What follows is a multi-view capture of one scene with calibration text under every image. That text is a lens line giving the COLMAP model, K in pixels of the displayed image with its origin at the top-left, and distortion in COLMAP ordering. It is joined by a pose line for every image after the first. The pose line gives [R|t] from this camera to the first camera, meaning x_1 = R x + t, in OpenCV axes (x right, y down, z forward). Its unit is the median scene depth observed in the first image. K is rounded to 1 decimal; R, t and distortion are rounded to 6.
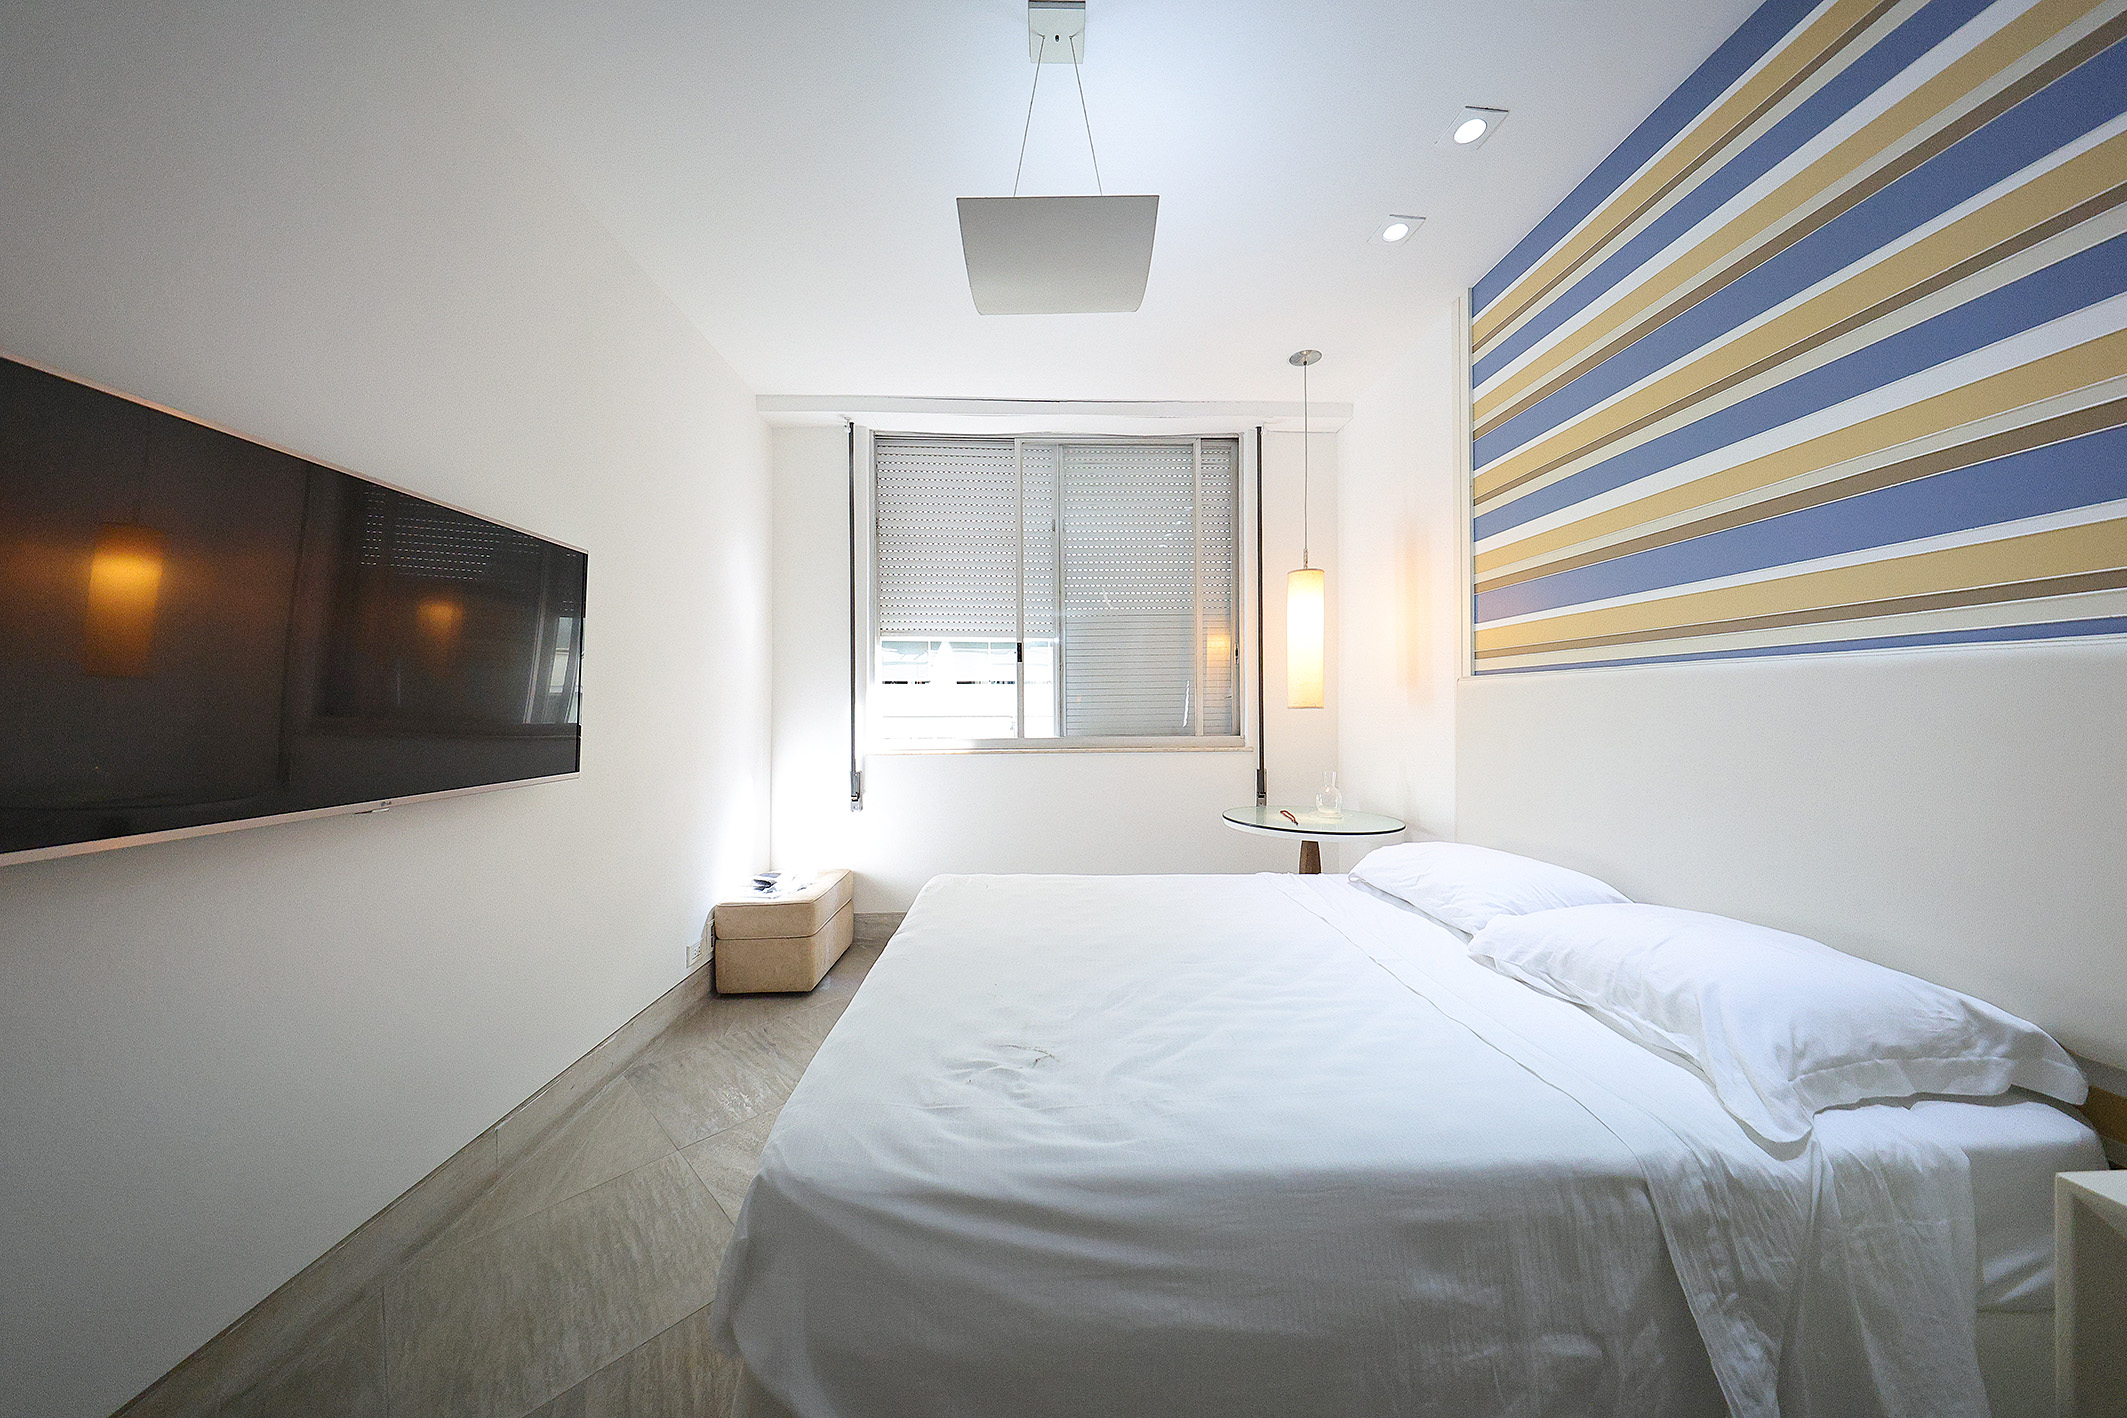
lens RADIAL K [[661.9, 0, 1060.6], [0, 661.9, 707.7], [0, 0, 1]] dist [0.000553, -0.000471]
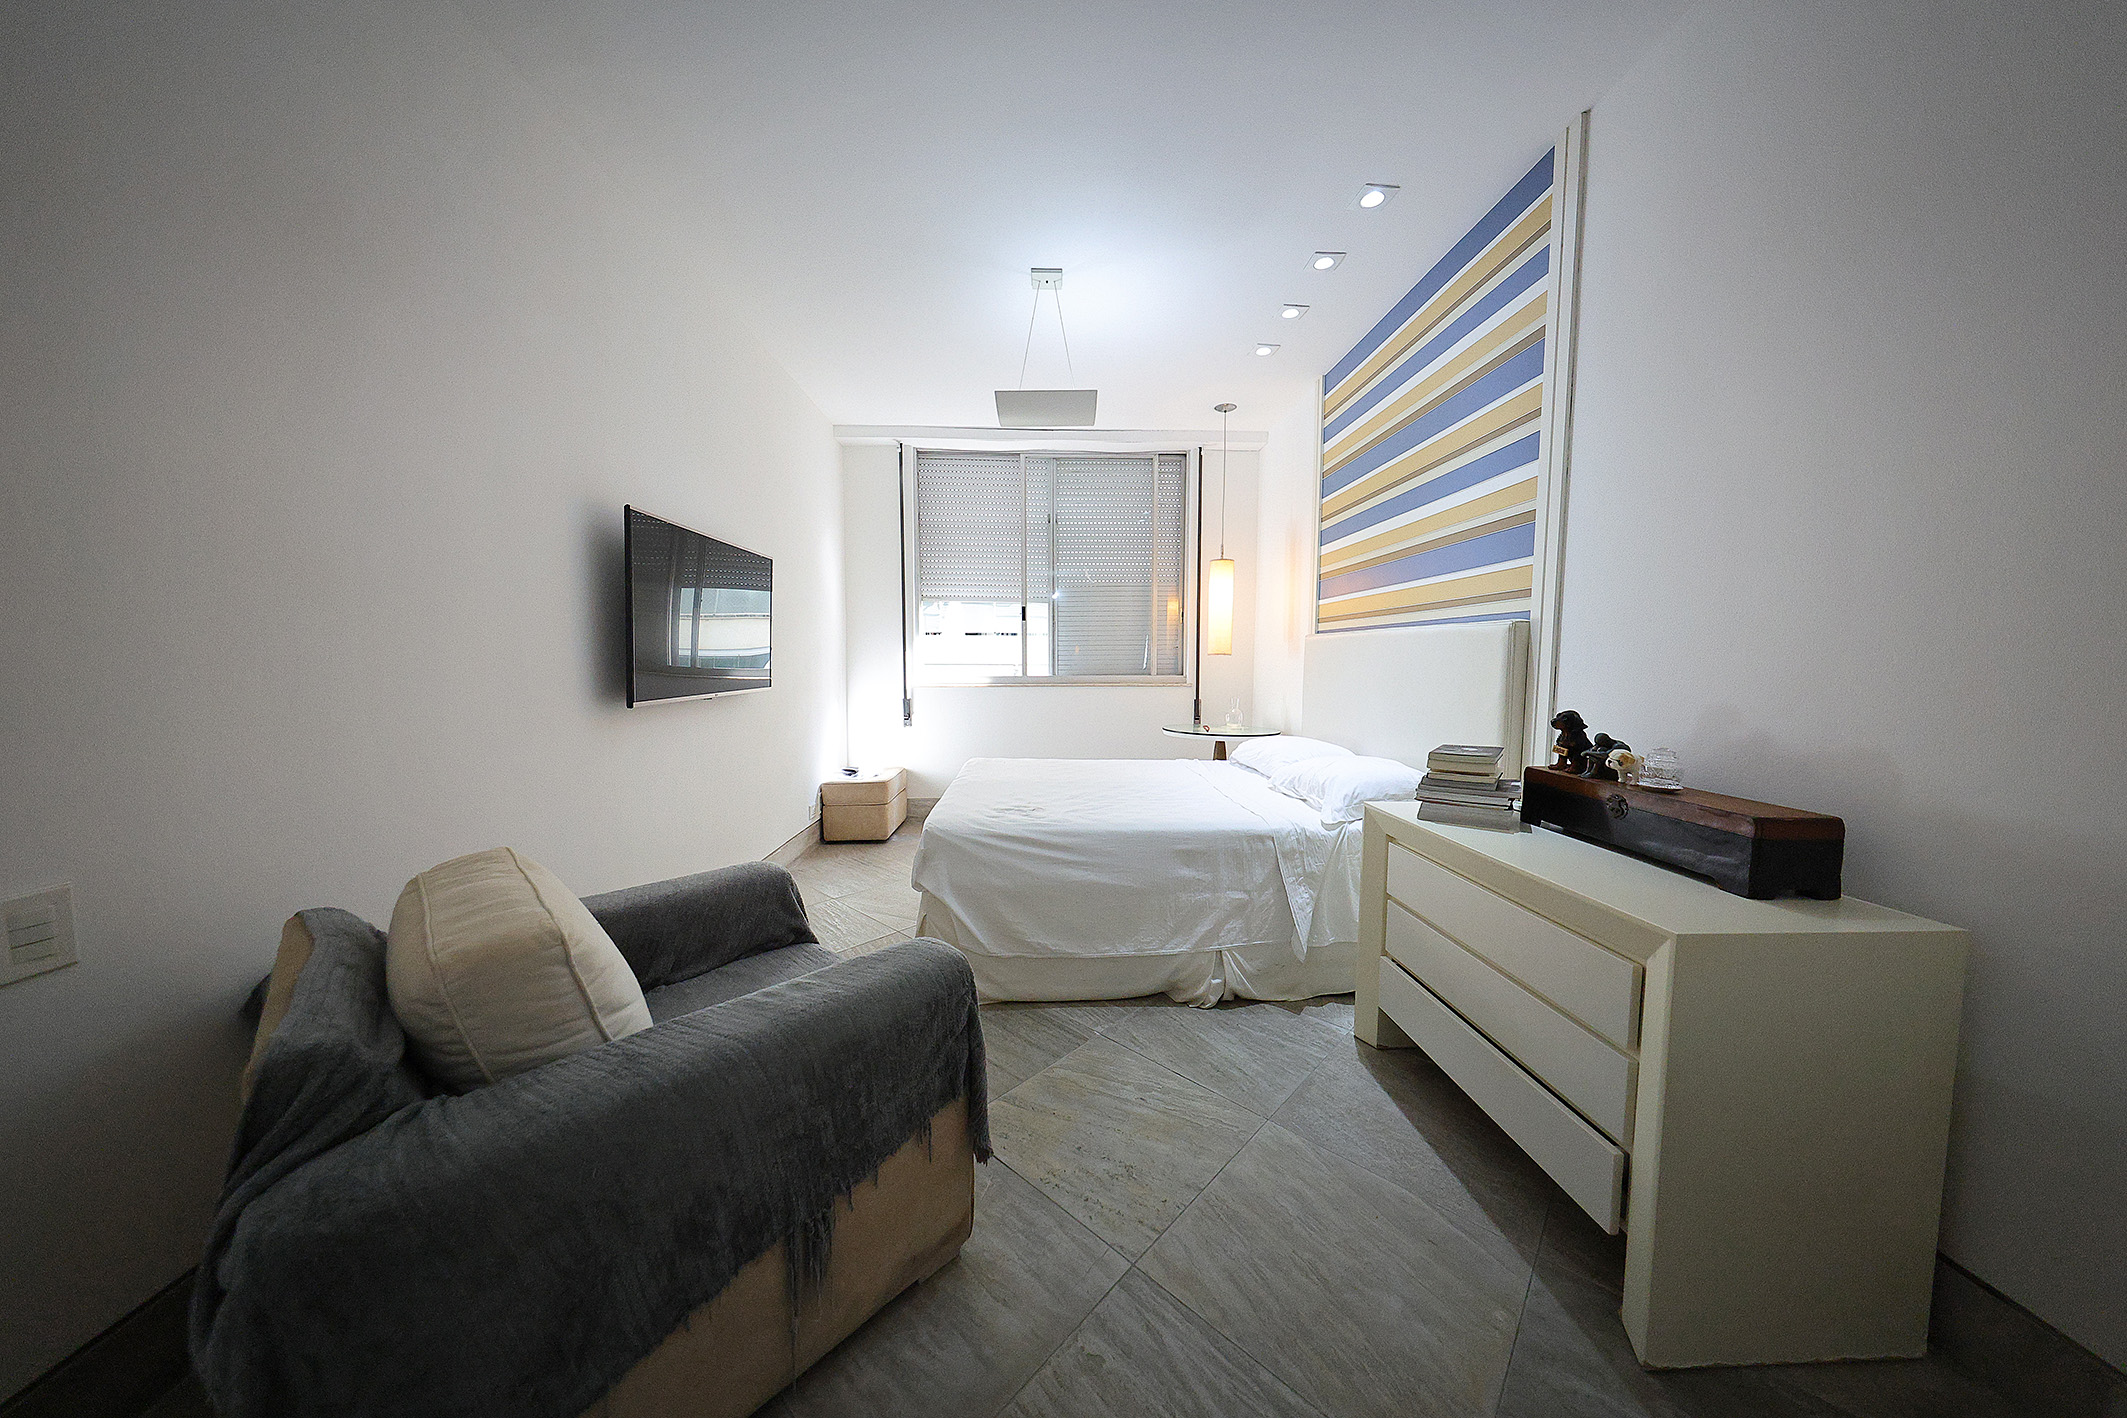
lens RADIAL K [[661.9, 0, 1064.7], [0, 661.9, 711.2], [0, 0, 1]] dist [0.000553, -0.000471]
pose [[0.999956, 0.005667, 0.007495, 0.018819], [-0.006254, 0.996715, 0.080753, 0.009403], [-0.007013, -0.080797, 0.996706, -0.490079]]
